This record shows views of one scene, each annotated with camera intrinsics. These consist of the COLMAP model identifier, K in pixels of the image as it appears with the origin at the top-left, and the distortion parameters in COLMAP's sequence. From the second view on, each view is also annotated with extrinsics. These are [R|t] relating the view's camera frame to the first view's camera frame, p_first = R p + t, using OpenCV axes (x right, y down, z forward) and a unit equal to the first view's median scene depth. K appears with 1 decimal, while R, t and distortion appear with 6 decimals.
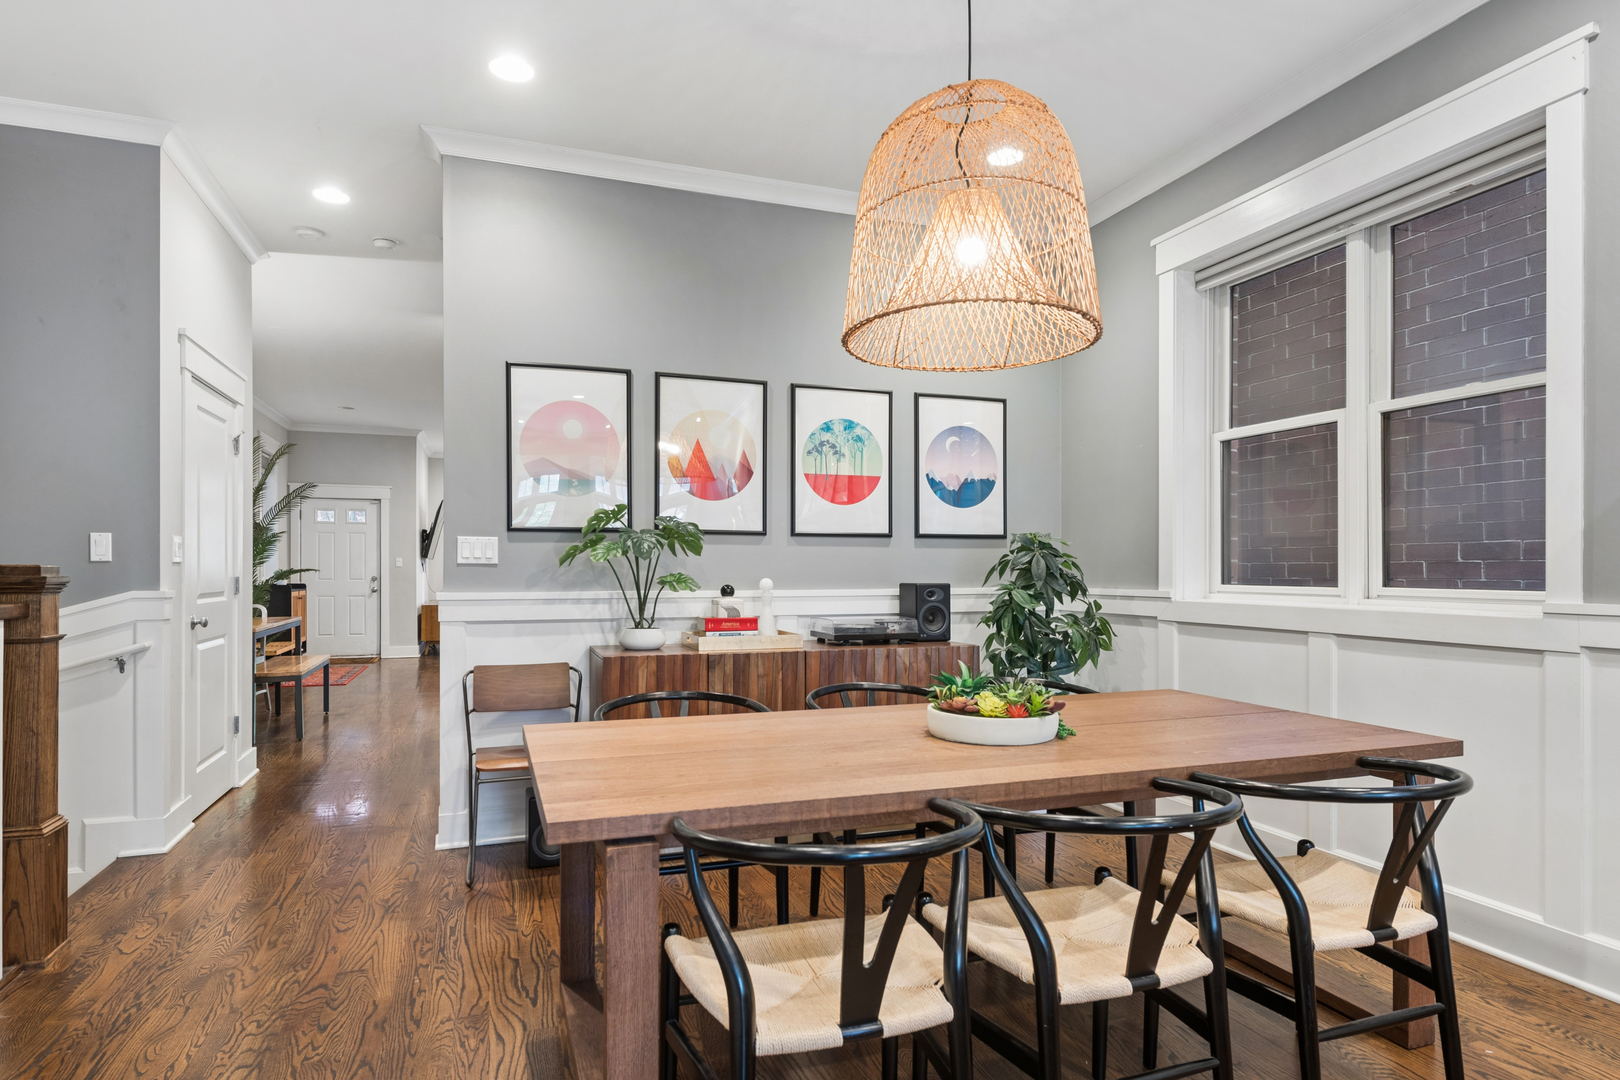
lens RADIAL K [[888.9, 0, 812.6], [0, 888.9, 557.9], [0, 0, 1]] dist [-0.000130, 0.000274]
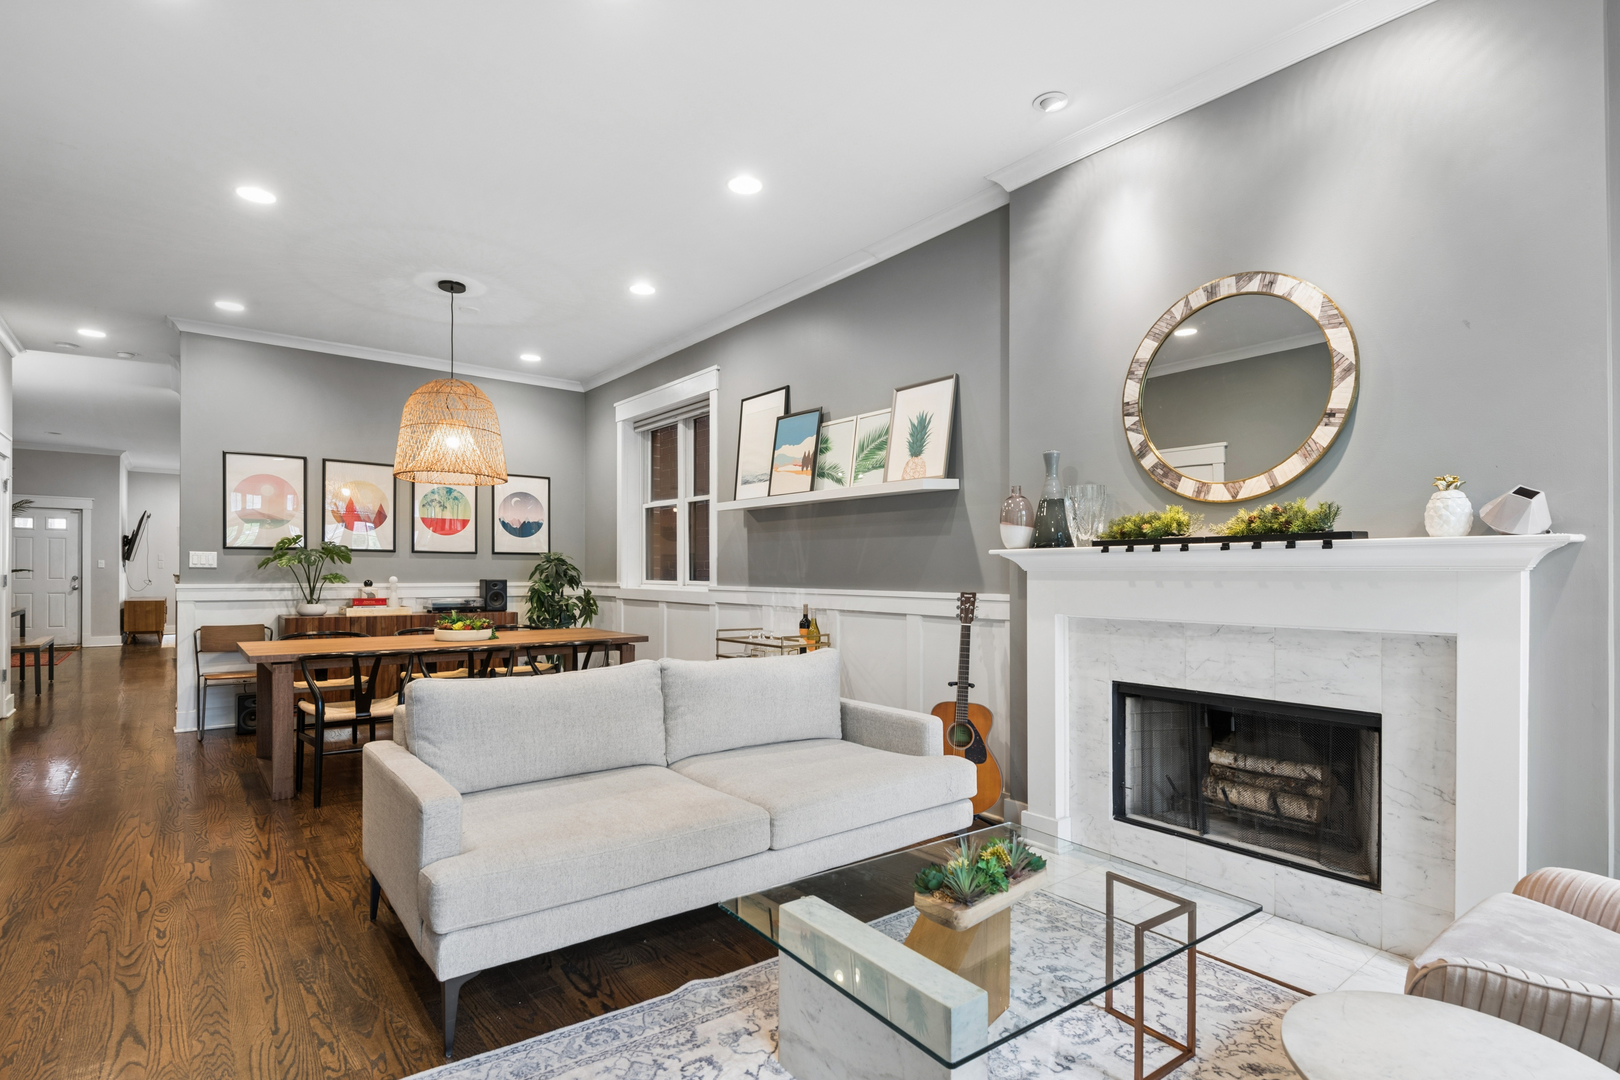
lens RADIAL K [[783.0, 0, 804.2], [0, 783.0, 567.7], [0, 0, 1]] dist [0.004094, -0.008141]
pose [[0.947511, 0.005973, 0.319668, 0.231370], [-0.008237, 0.999950, 0.005734, -0.010724], [-0.319618, -0.008066, 0.947512, -0.772198]]
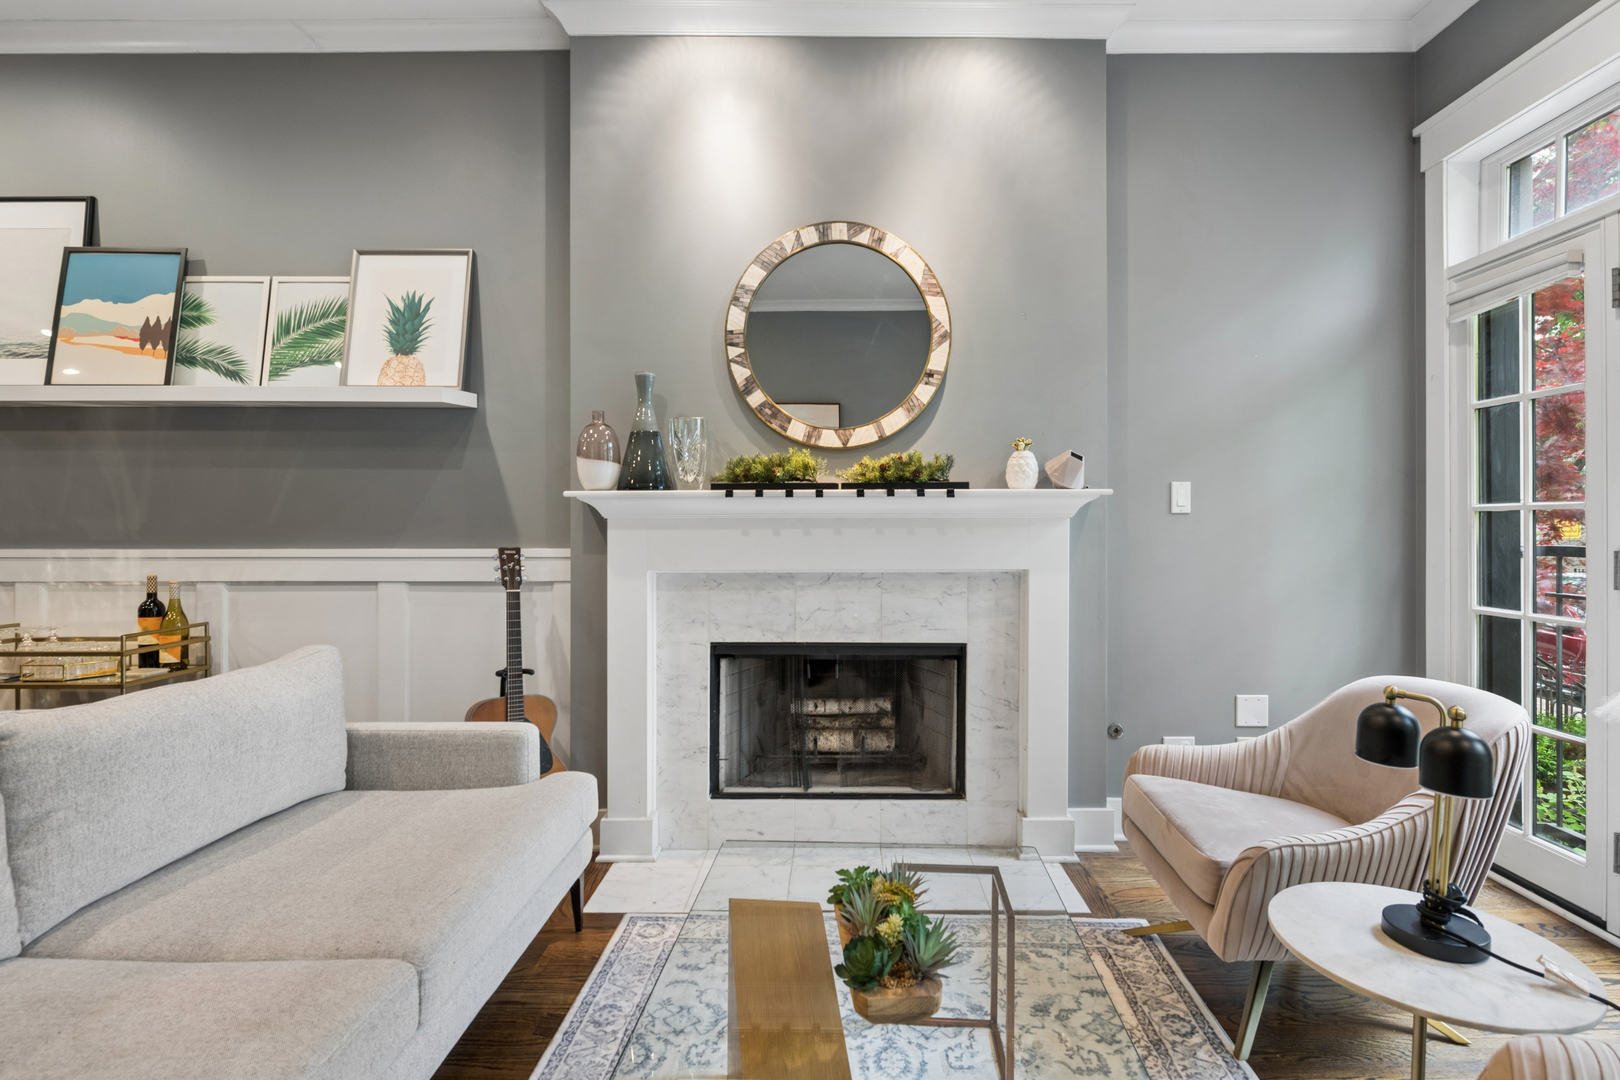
lens RADIAL K [[804.6, 0, 836.4], [0, 804.6, 518.7], [0, 0, 1]] dist [0.004661, -0.001345]
pose [[0.336369, 0.005401, 0.941715, 0.140556], [-0.010879, 0.999939, -0.001850, -0.005096], [-0.941667, -0.009622, 0.336407, -0.471569]]
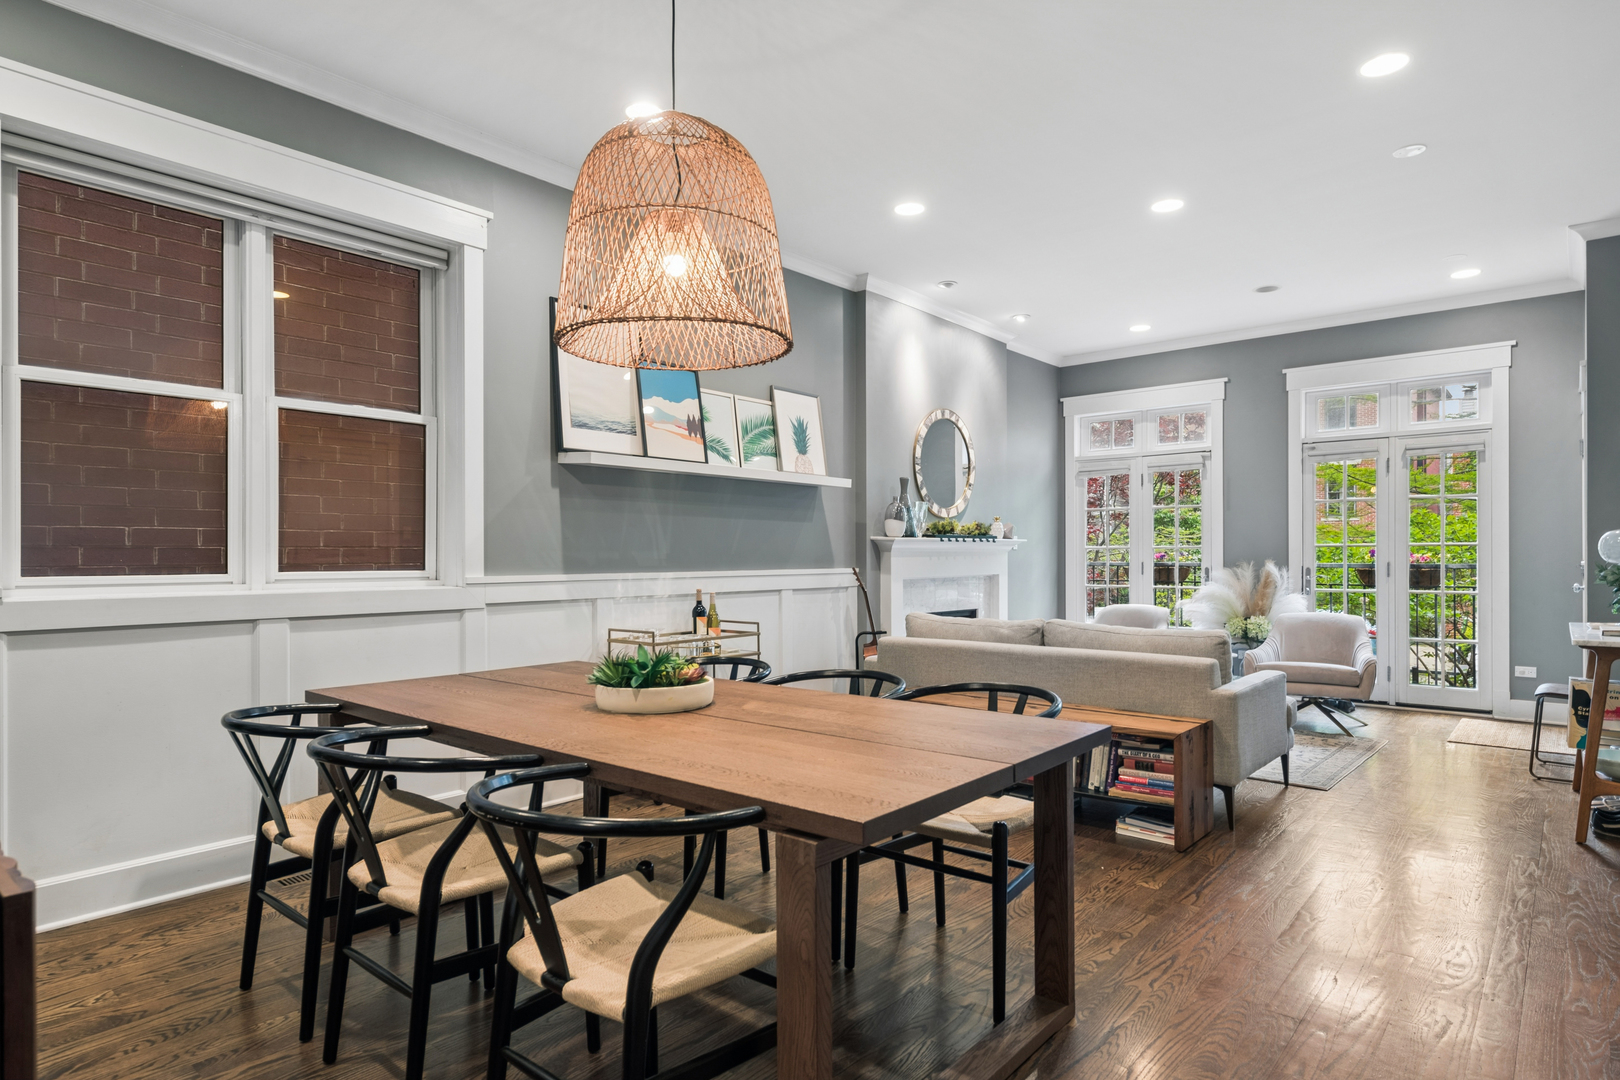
lens RADIAL K [[888.9, 0, 812.6], [0, 888.9, 557.9], [0, 0, 1]] dist [-0.000130, 0.000274]
pose [[-0.495646, 0.002703, 0.868521, -0.484306], [-0.004718, 0.999972, -0.005805, 0.015340], [-0.868512, -0.006975, -0.495619, 0.785770]]
